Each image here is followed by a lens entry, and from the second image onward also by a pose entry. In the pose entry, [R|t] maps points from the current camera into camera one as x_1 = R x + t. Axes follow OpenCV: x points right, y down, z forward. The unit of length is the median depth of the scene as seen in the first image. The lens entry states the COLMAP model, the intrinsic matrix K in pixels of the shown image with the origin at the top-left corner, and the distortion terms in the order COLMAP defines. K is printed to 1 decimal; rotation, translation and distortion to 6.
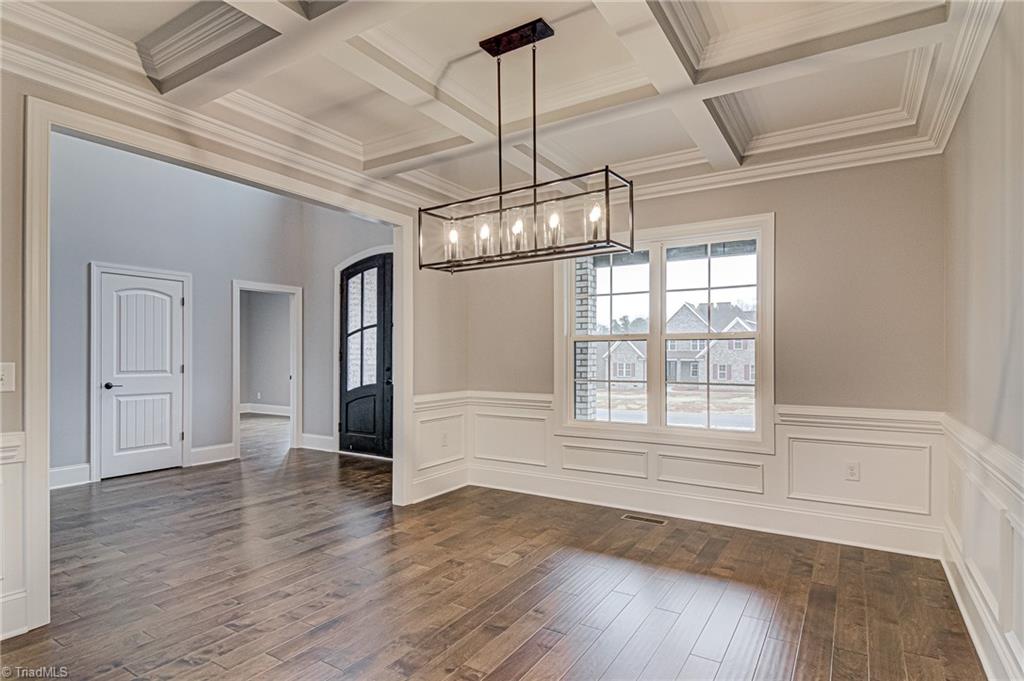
lens RADIAL K [[534.6, 0, 510.9], [0, 534.6, 352.6], [0, 0, 1]] dist [0.020388, -0.000126]
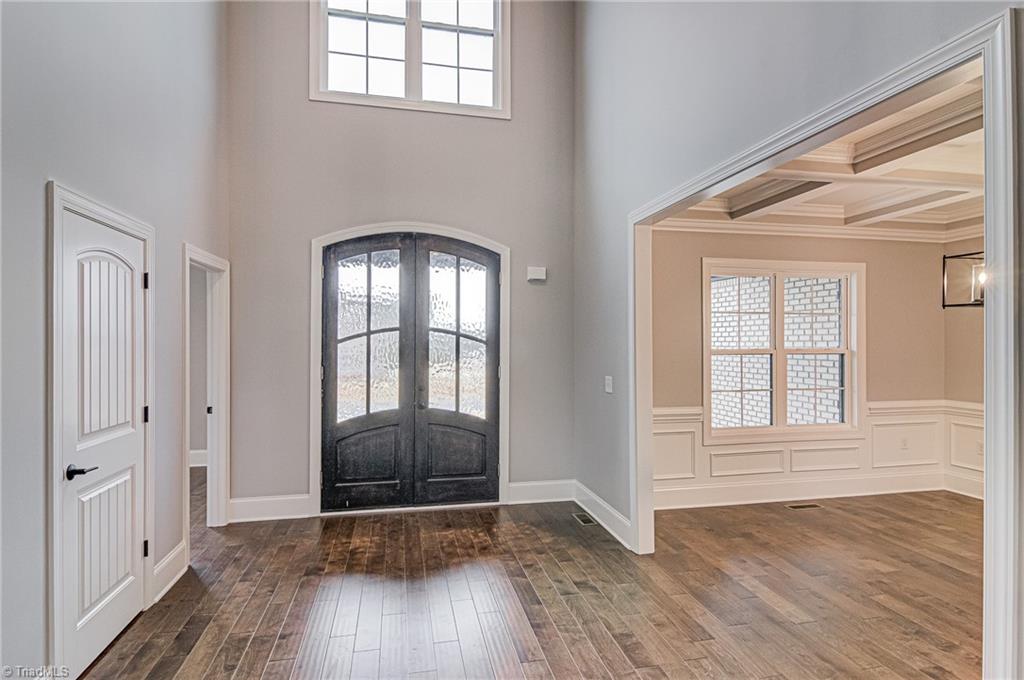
lens RADIAL K [[538.8, 0, 512.0], [0, 538.8, 340.0], [0, 0, 1]] dist [0.006483, -0.000384]
pose [[0.707769, 0.002327, 0.706440, -0.895152], [-0.007403, 0.999964, 0.004123, -0.054540], [-0.706405, -0.008148, 0.707761, 0.500343]]
